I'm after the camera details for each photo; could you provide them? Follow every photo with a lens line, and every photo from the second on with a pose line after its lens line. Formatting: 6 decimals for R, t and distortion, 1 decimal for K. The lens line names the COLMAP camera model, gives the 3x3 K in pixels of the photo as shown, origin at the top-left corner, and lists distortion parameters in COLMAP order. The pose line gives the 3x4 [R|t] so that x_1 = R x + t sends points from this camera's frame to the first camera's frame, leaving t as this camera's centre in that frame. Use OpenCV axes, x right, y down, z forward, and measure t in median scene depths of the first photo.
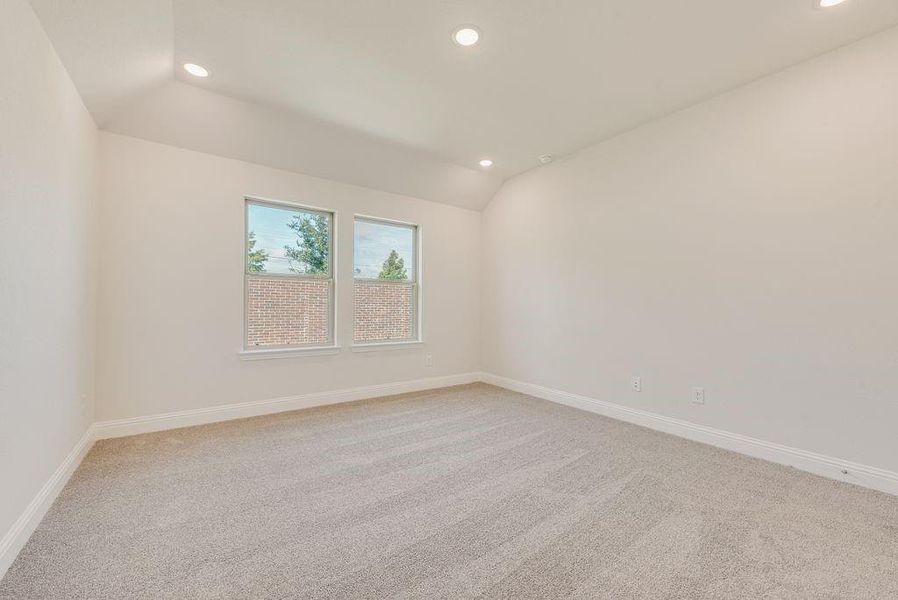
lens RADIAL K [[353.1, 0, 448.3], [0, 353.1, 304.1], [0, 0, 1]] dist [0.017888, -0.007242]
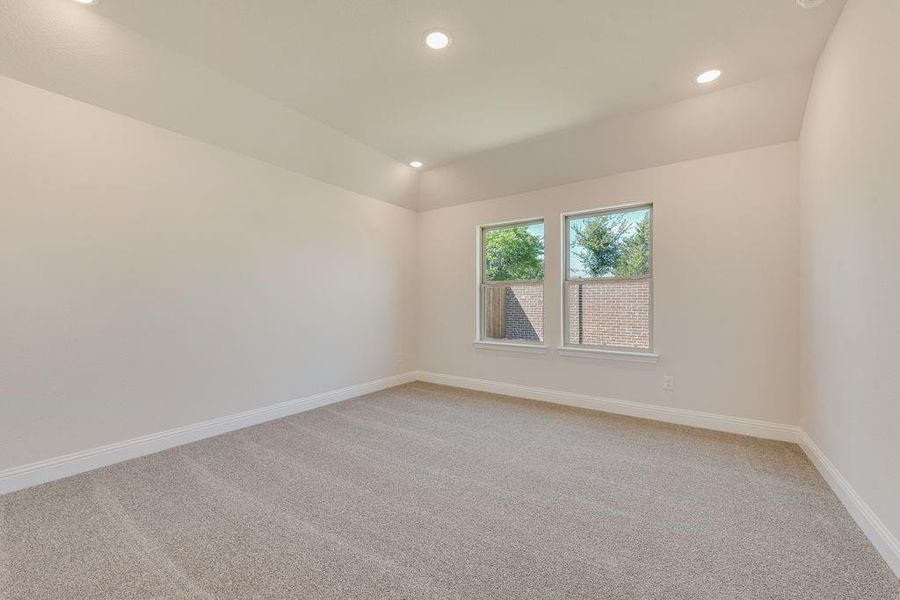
lens RADIAL K [[353.9, 0, 449.3], [0, 353.9, 304.1], [0, 0, 1]] dist [0.017888, -0.007242]
pose [[0.327344, -0.007712, -0.944874, 0.492998], [-0.000137, 0.999966, -0.008209, 0.002851], [0.944905, 0.002816, 0.327332, 0.336373]]
